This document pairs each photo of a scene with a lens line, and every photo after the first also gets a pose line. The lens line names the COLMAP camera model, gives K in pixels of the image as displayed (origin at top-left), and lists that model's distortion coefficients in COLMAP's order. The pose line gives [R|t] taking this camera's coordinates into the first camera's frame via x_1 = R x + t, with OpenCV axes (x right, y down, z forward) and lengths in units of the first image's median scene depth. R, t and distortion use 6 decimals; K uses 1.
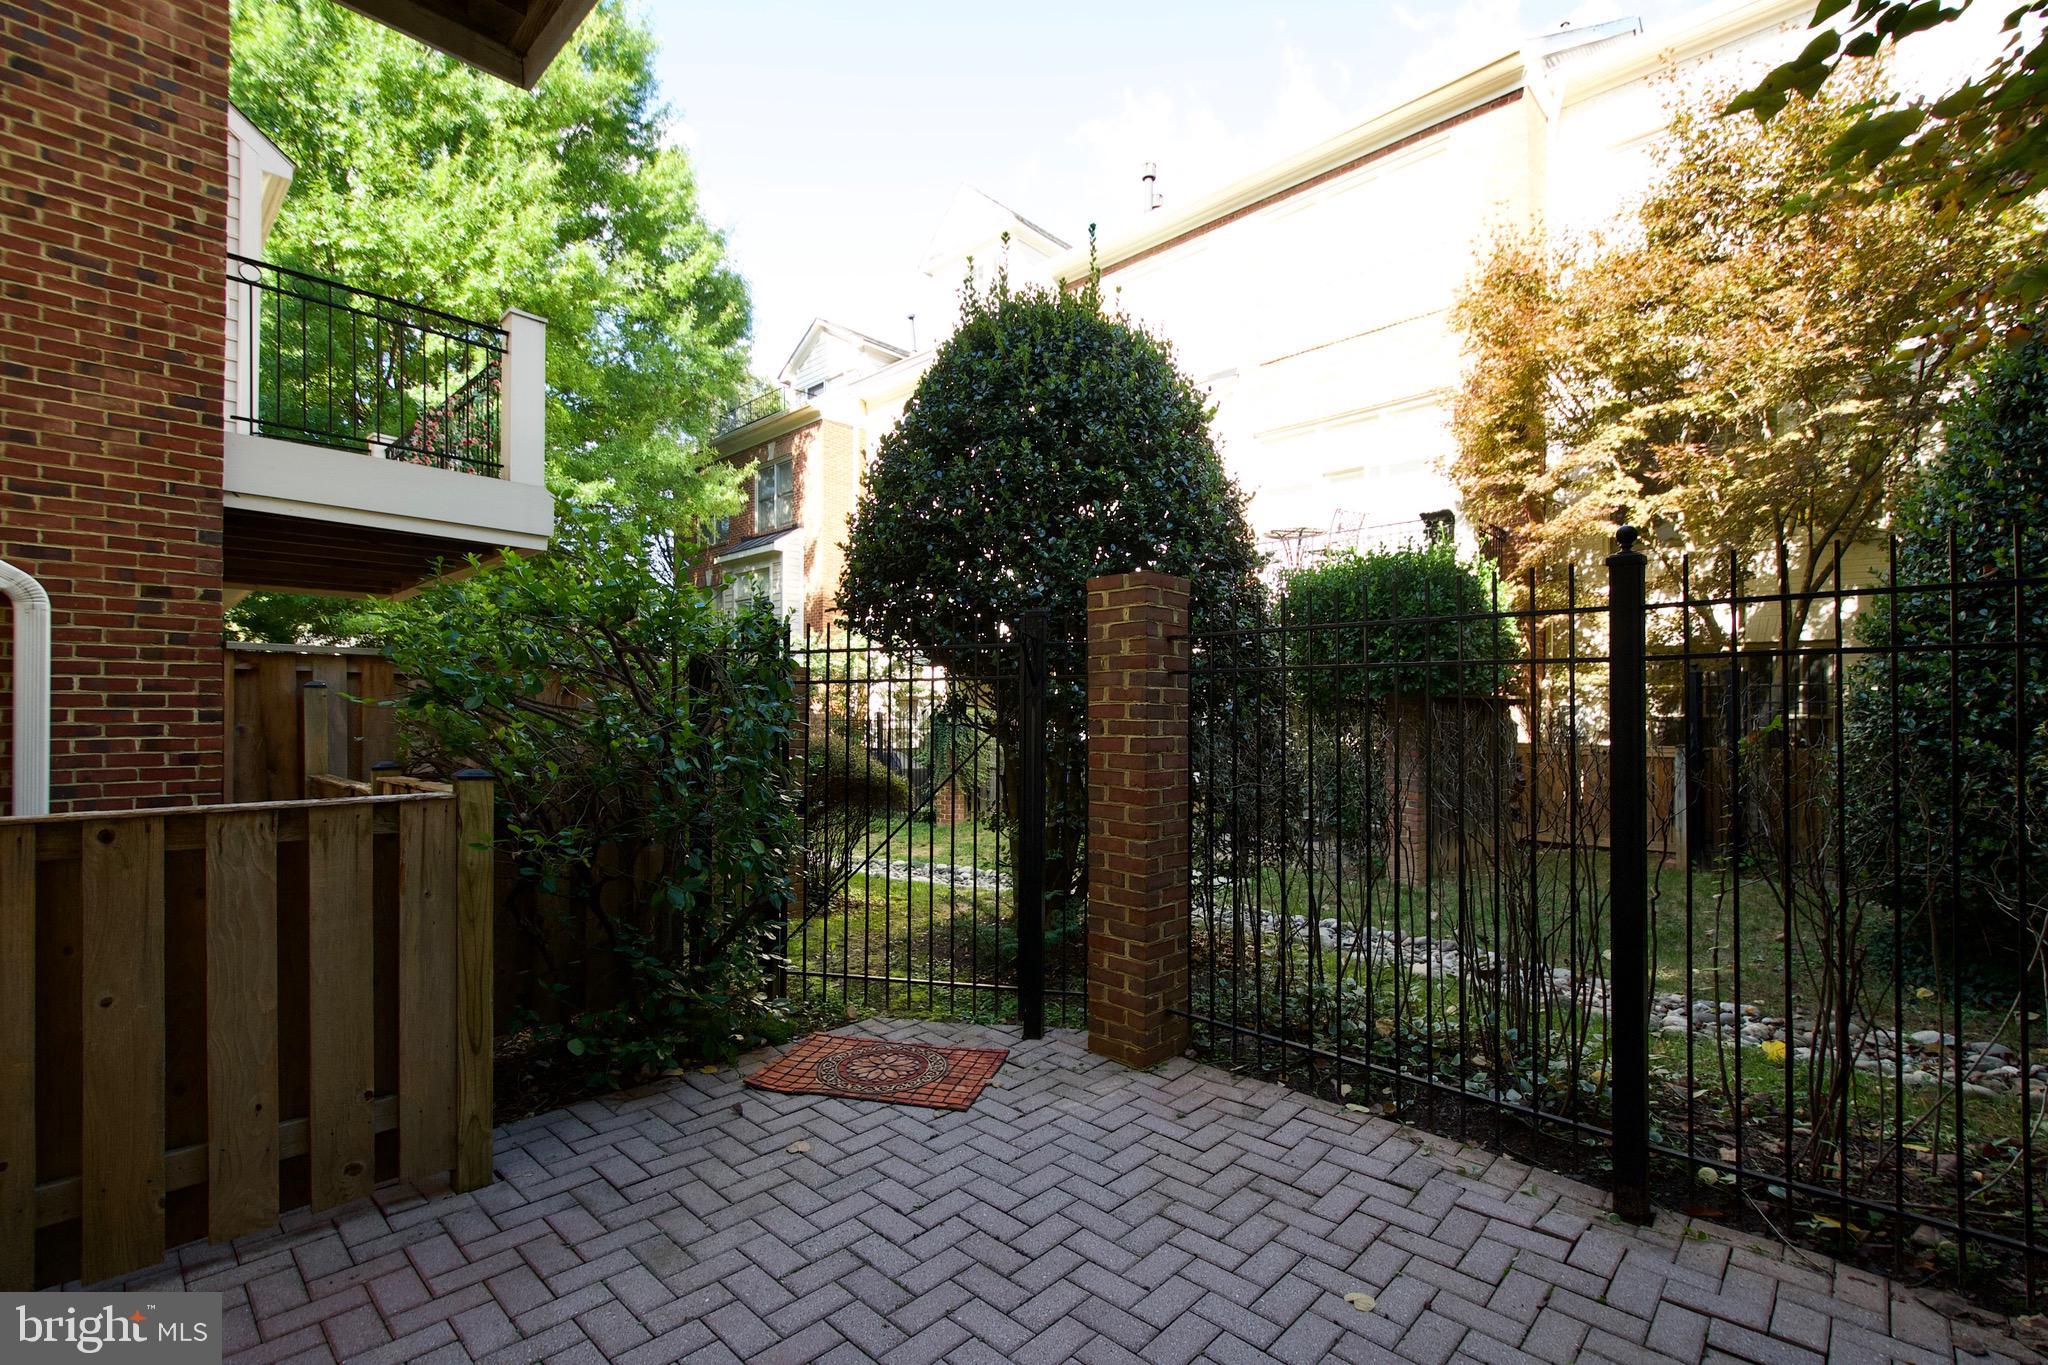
lens RADIAL K [[897.1, 0, 1037.8], [0, 897.1, 721.8], [0, 0, 1]] dist [0.005506, -0.003503]
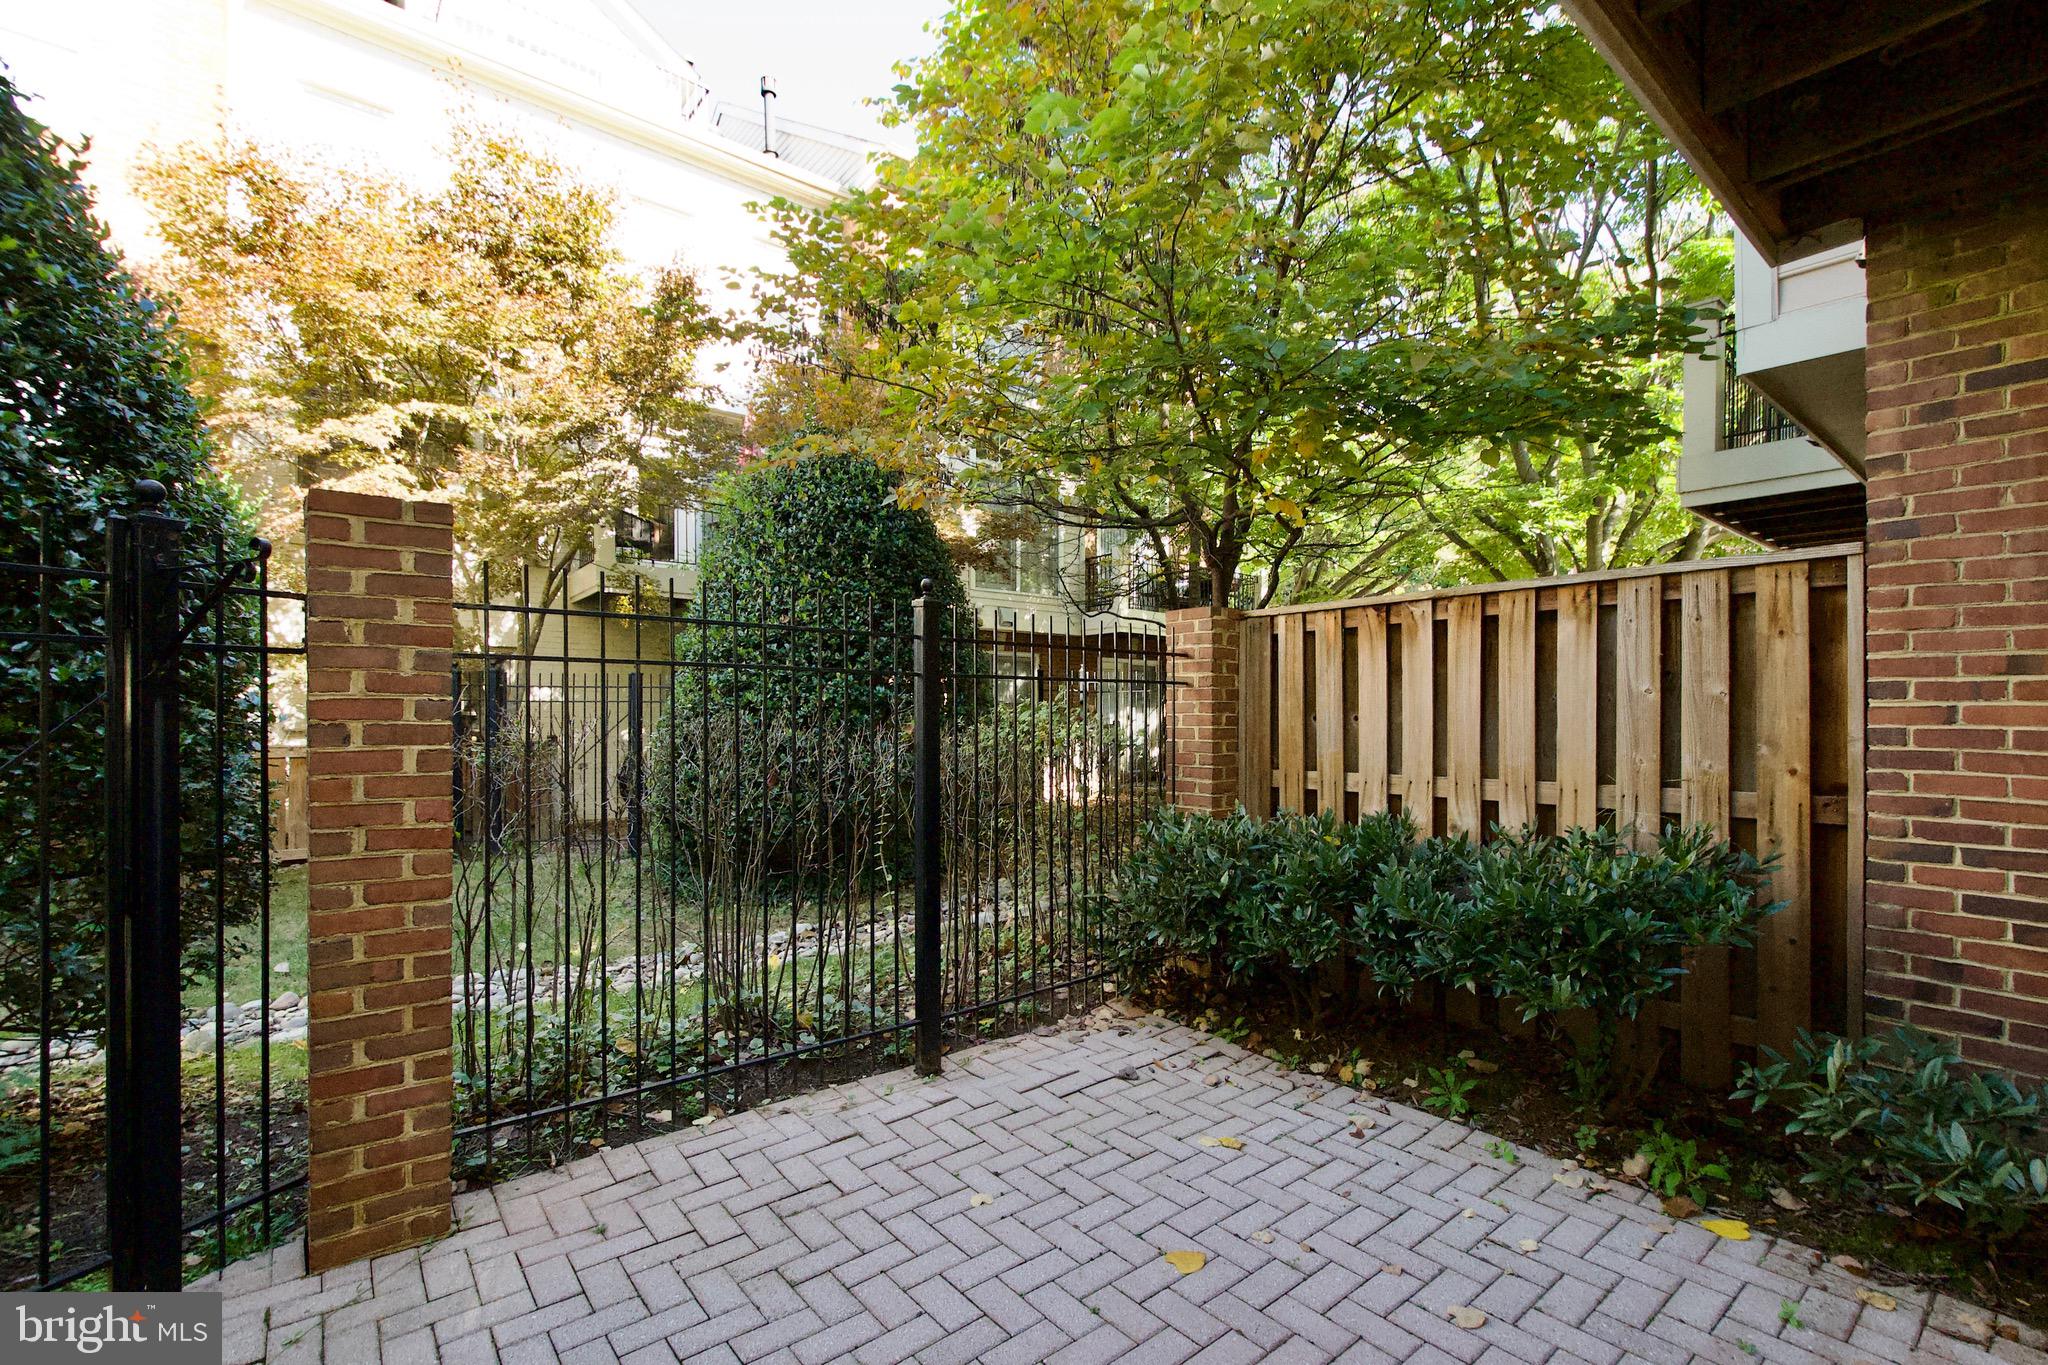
lens RADIAL K [[897.1, 0, 1045.8], [0, 897.1, 712.4], [0, 0, 1]] dist [0.005506, -0.003503]
pose [[0.121474, 0.002334, 0.992592, -0.535937], [0.002849, 0.999992, -0.002700, -0.006921], [-0.992590, 0.003156, 0.121467, 0.488477]]
